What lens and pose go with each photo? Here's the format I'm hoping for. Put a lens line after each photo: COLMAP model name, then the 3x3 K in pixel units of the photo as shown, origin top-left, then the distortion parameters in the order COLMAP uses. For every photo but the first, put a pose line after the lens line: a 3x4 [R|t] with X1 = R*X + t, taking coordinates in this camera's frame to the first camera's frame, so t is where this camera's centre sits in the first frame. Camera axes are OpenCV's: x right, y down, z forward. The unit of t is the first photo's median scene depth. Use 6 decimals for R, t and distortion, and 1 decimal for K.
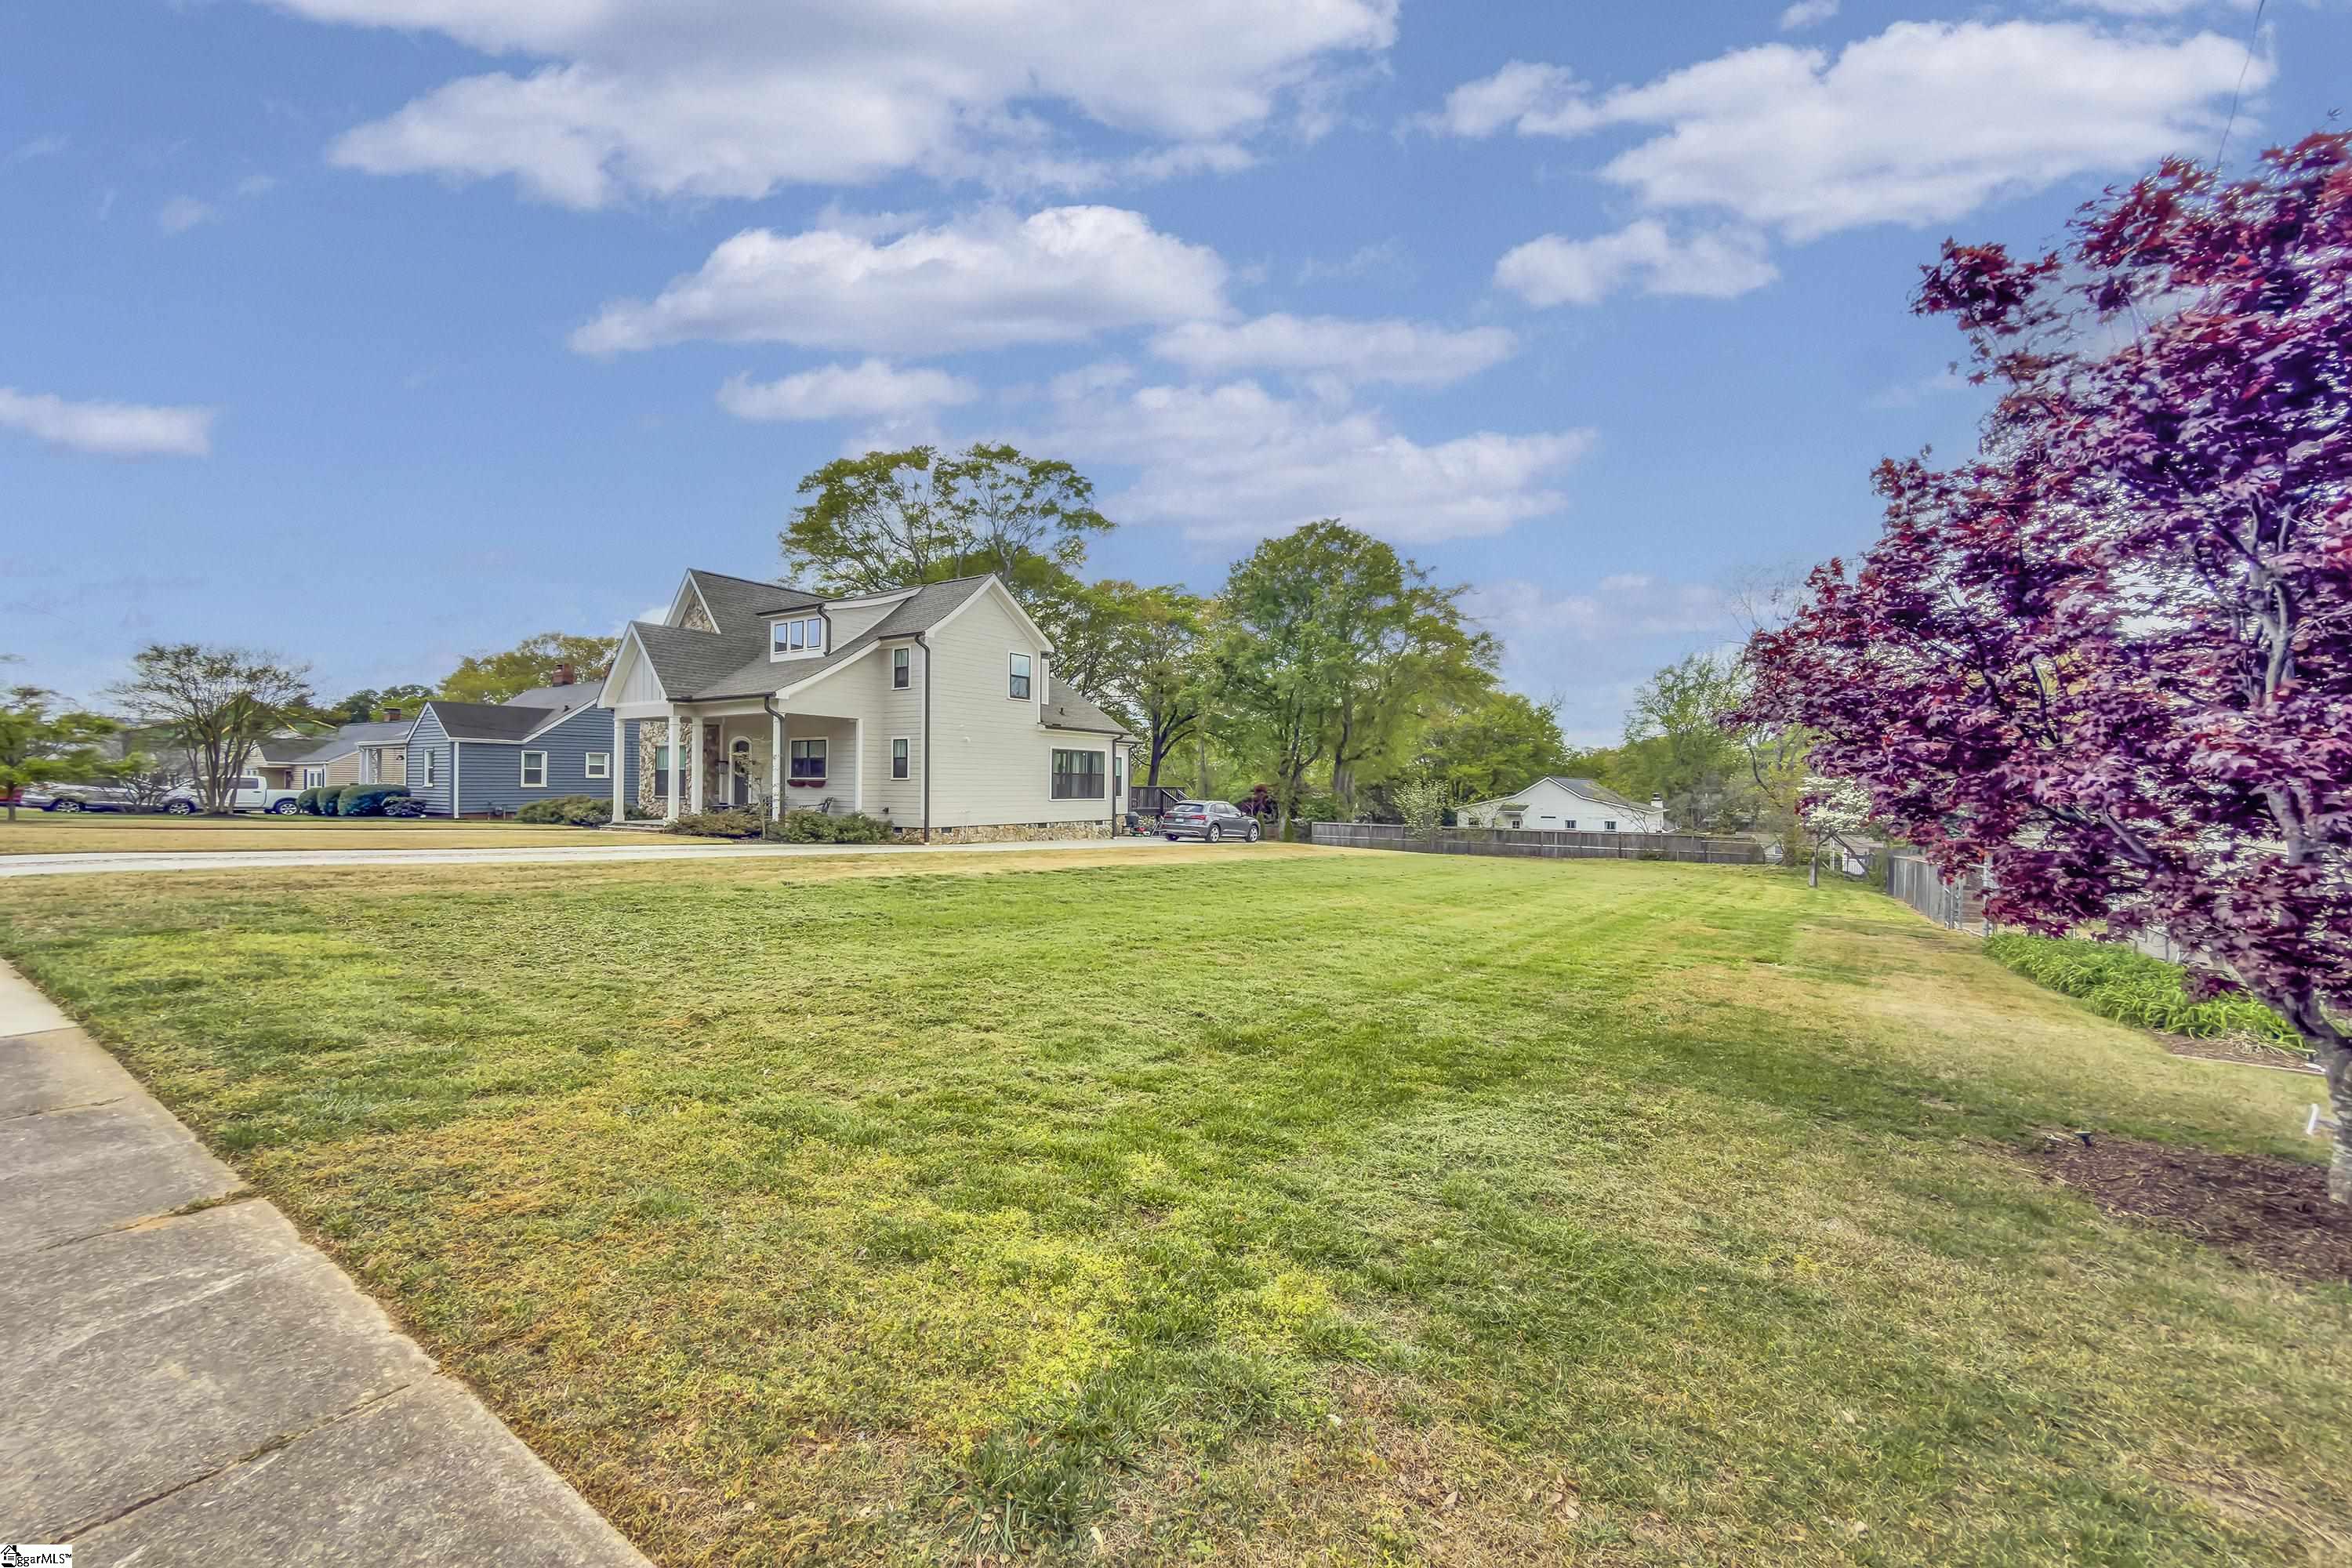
lens RADIAL K [[927.0, 0, 1181.3], [0, 927.0, 789.2], [0, 0, 1]] dist [0.000335, 0.000144]
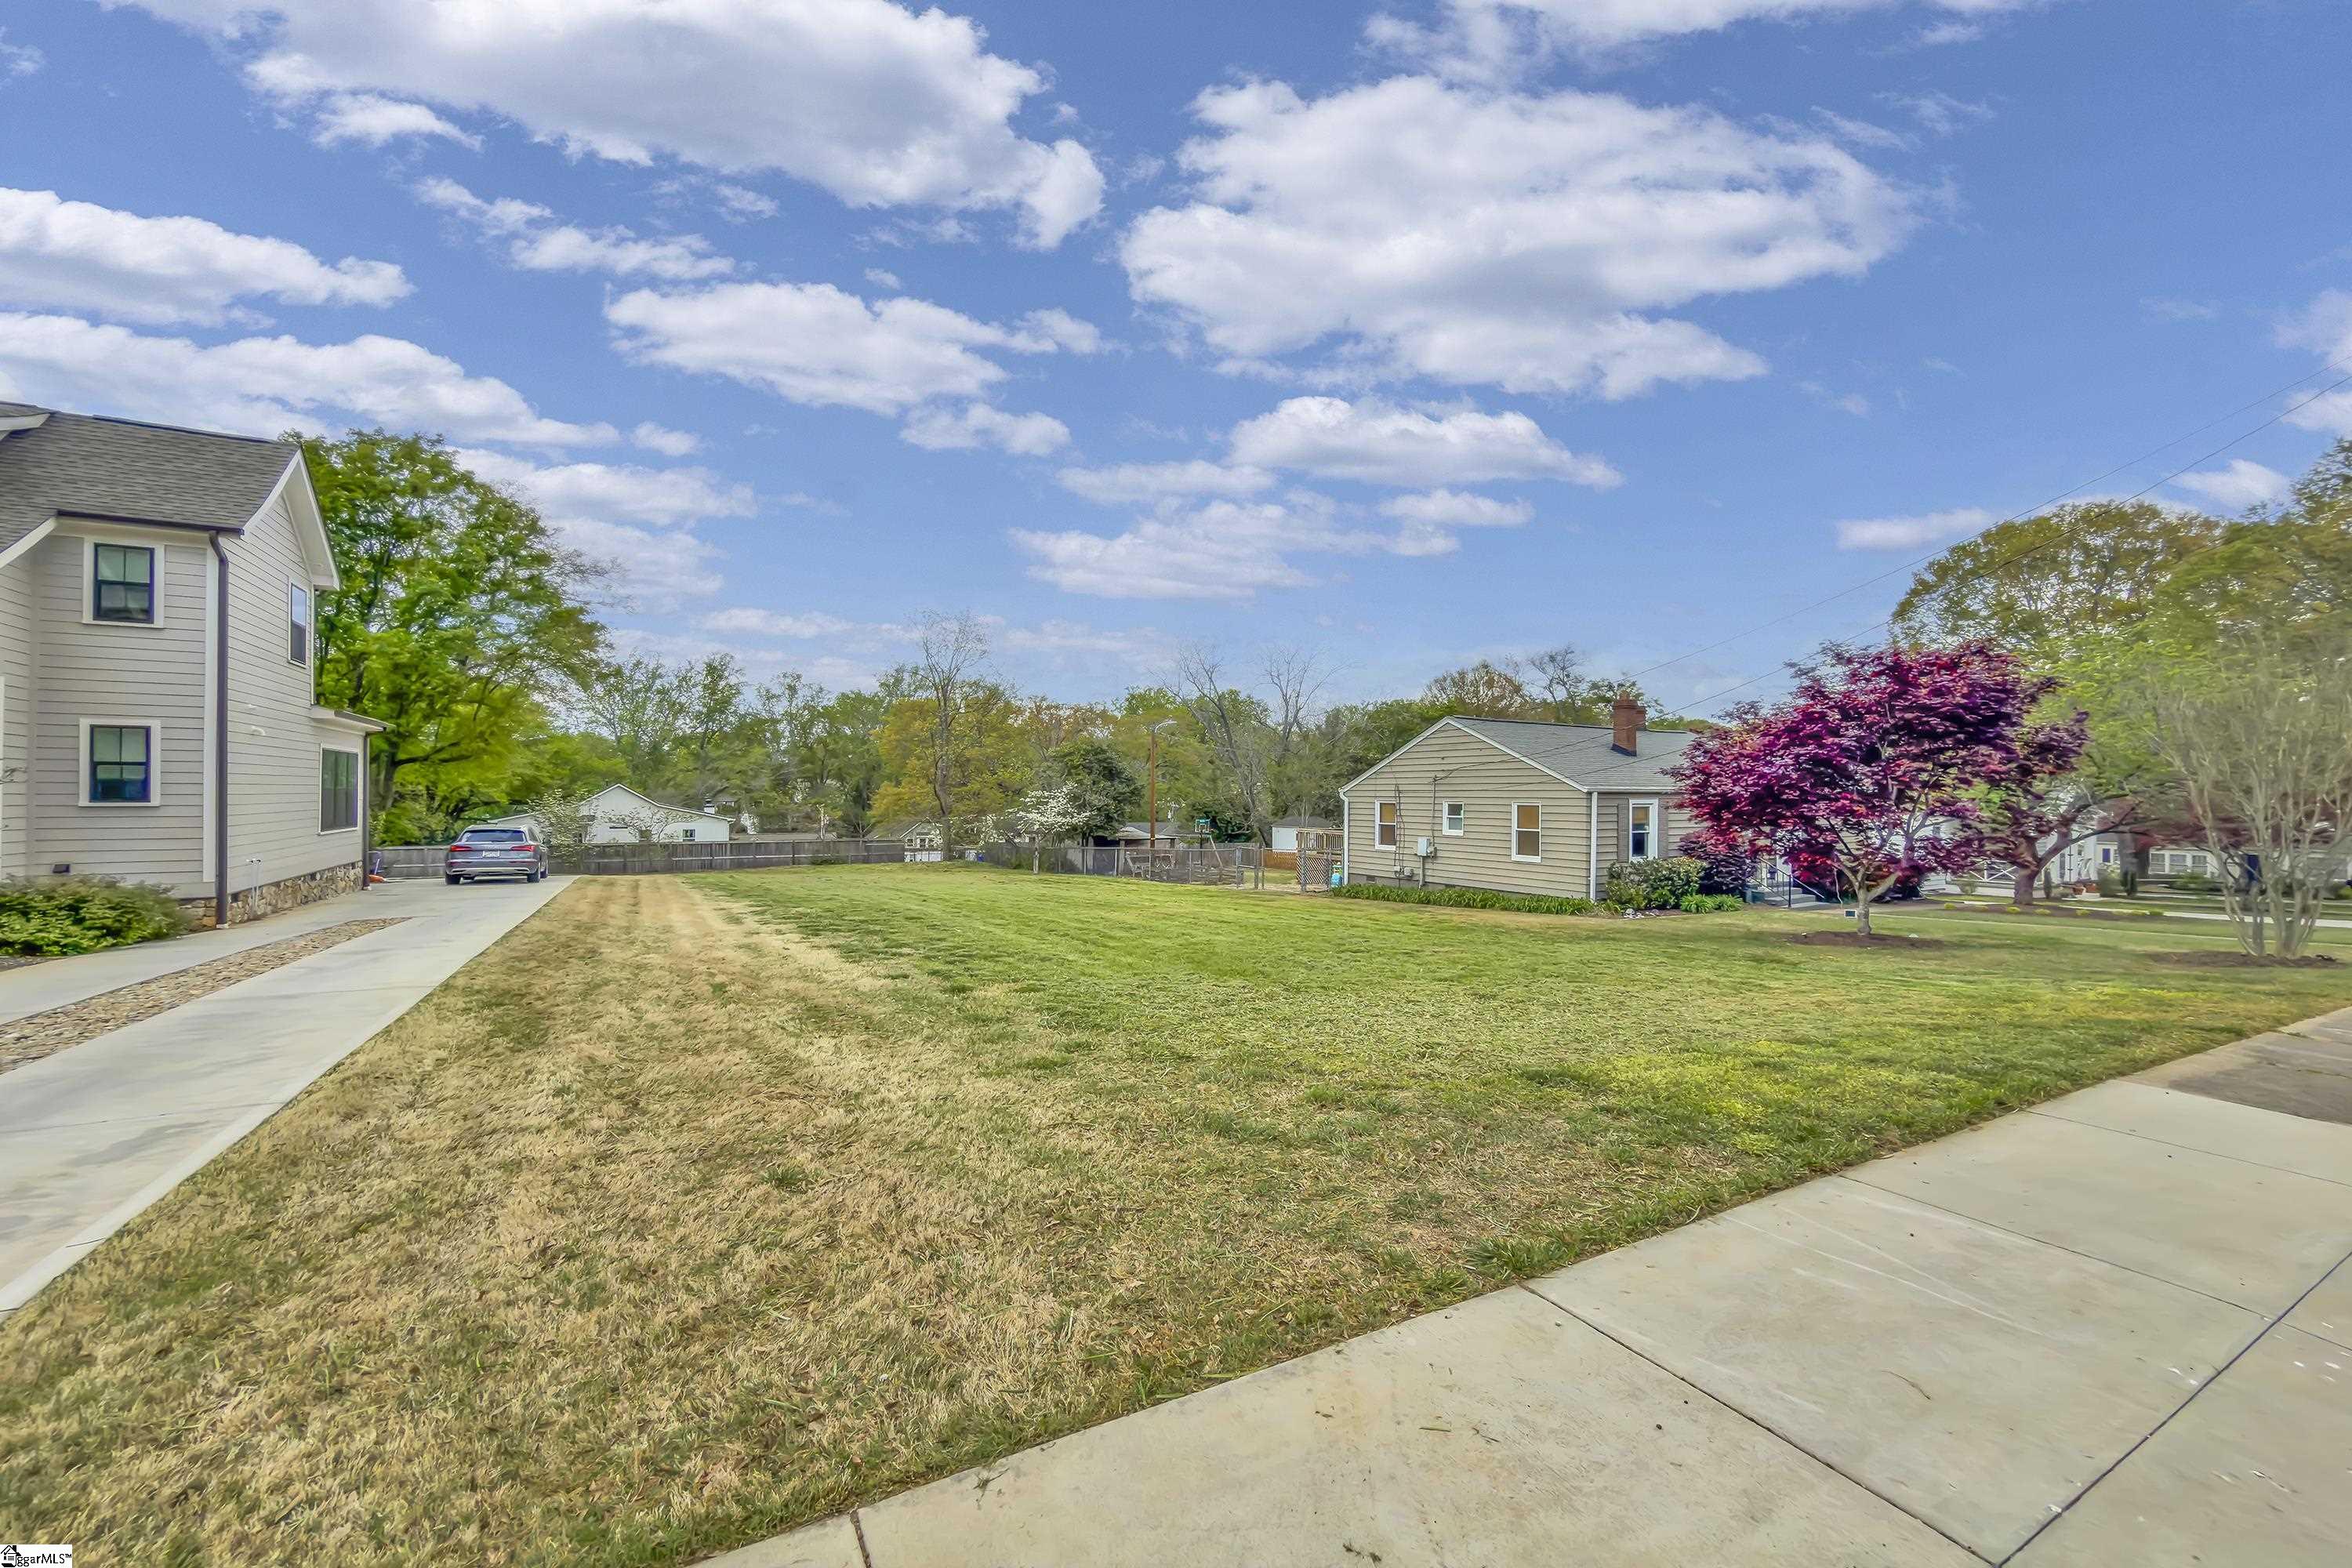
lens RADIAL K [[927.0, 0, 1181.3], [0, 927.0, 789.2], [0, 0, 1]] dist [0.000335, 0.000144]
pose [[0.469827, -0.001255, 0.882758, -0.376799], [0.003930, 0.999992, -0.000669, -0.013346], [-0.882750, 0.003784, 0.469828, 0.206774]]
